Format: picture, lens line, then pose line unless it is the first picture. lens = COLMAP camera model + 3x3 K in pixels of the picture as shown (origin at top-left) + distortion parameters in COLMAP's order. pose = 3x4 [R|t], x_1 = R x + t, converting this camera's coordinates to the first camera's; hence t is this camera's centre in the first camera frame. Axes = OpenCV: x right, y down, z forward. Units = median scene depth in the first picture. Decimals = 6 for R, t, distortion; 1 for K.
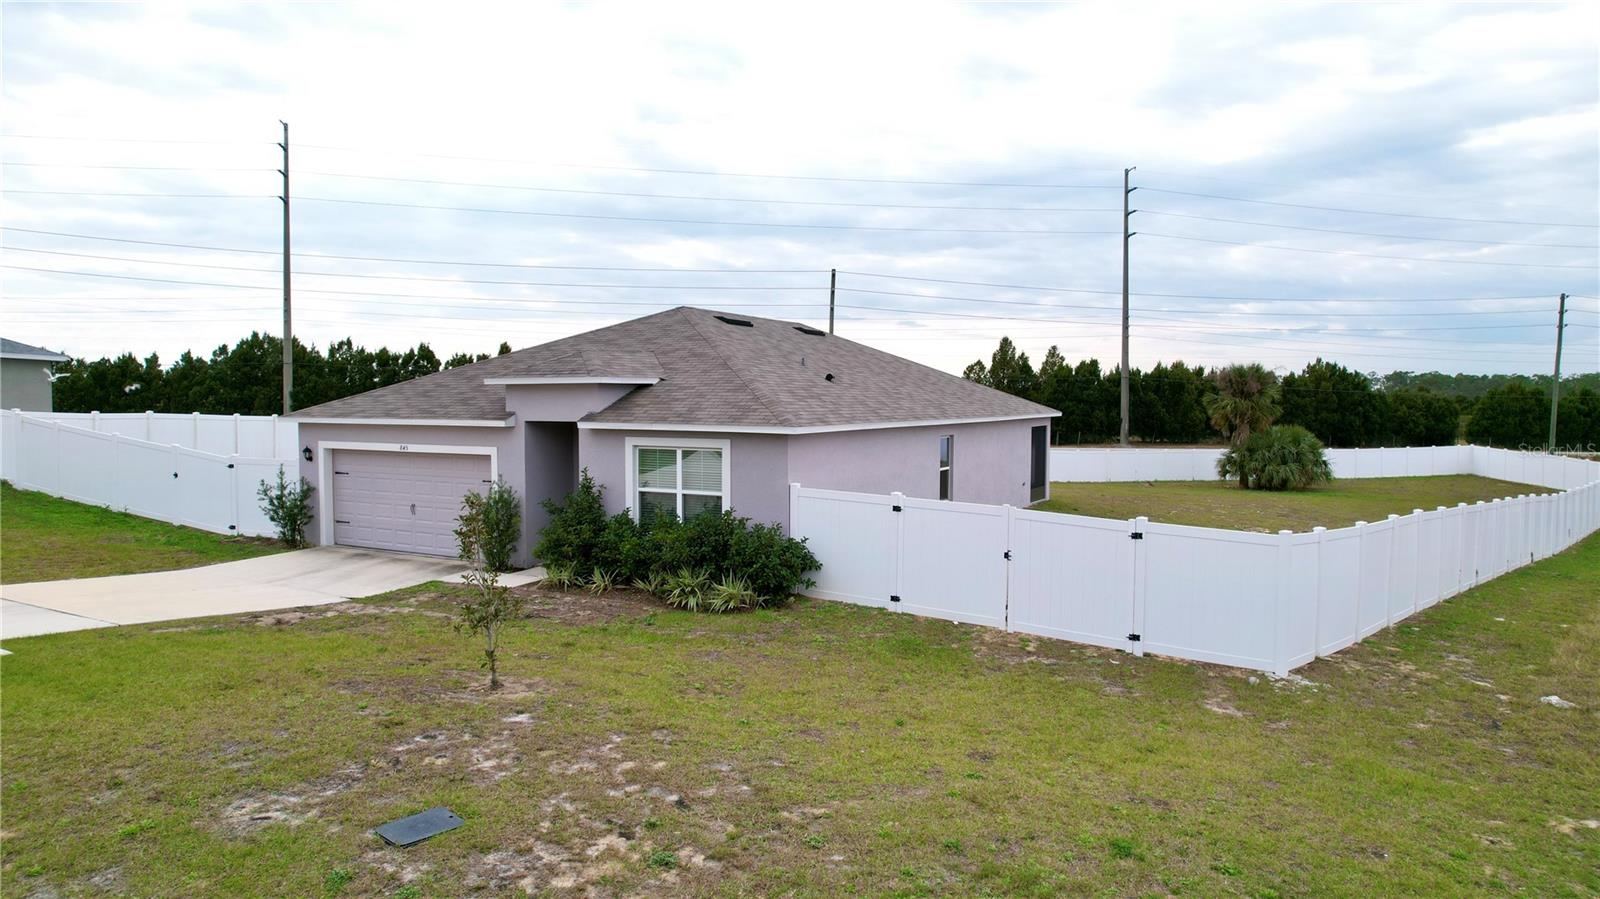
lens RADIAL K [[1022.2, 0, 800.0], [0, 1022.2, 449.5], [0, 0, 1]] dist [-0.053499, 0.043218]
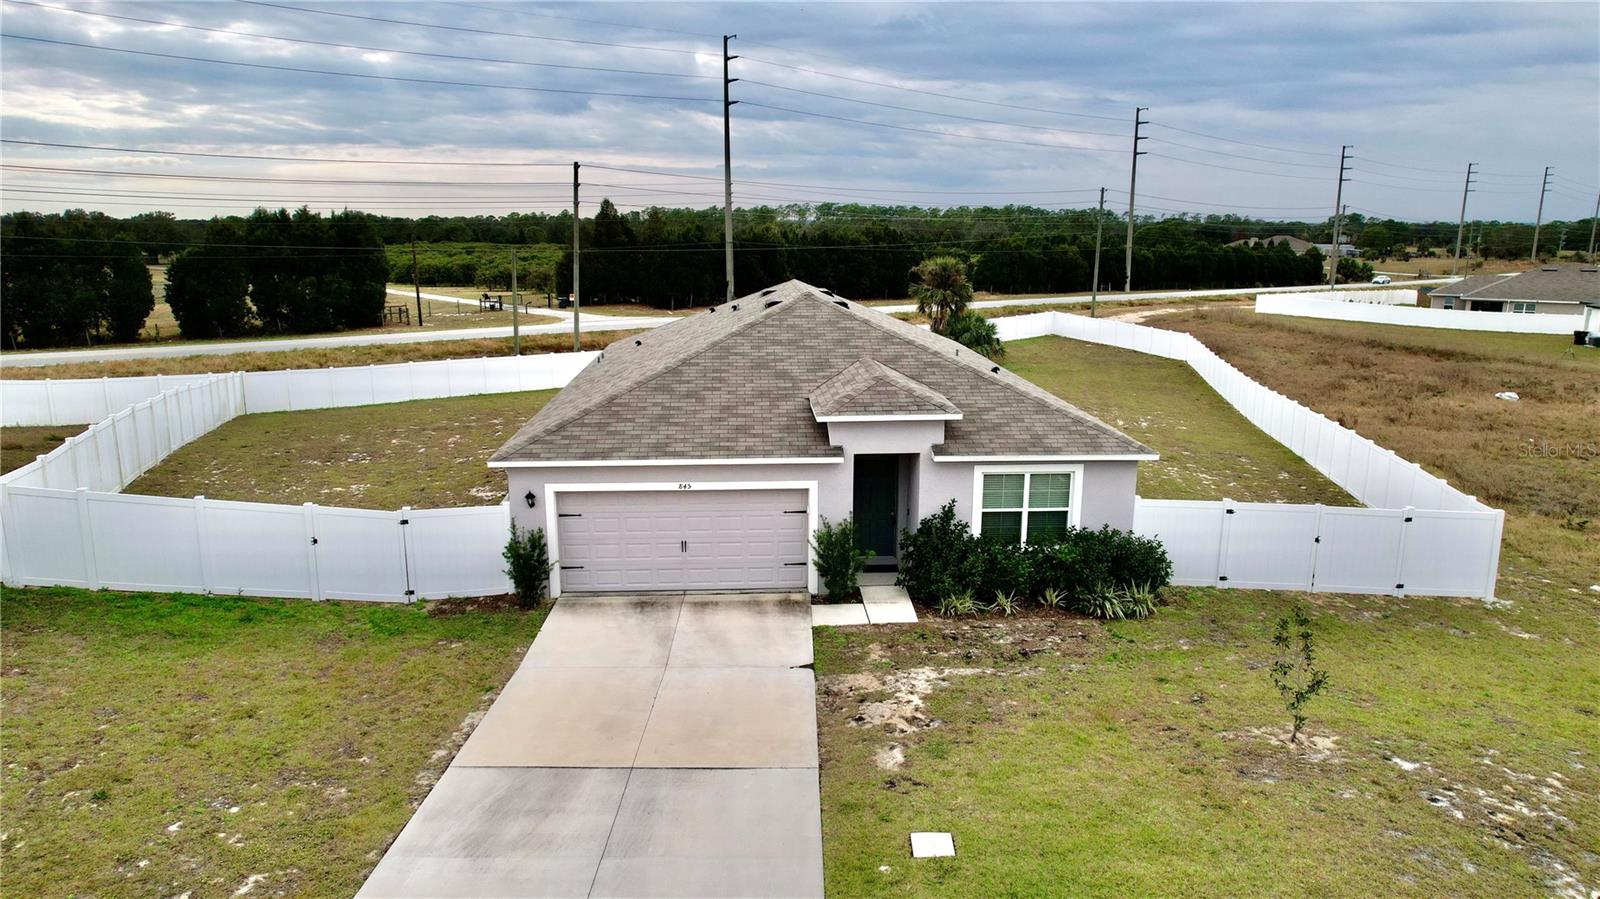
lens RADIAL K [[1022.2, 0, 800.0], [0, 1022.2, 449.5], [0, 0, 1]] dist [-0.053499, 0.043218]
pose [[0.862482, -0.113130, 0.493281, -0.848139], [0.028544, 0.984018, 0.175768, -0.221484], [-0.505282, -0.137516, 0.851927, 0.162434]]
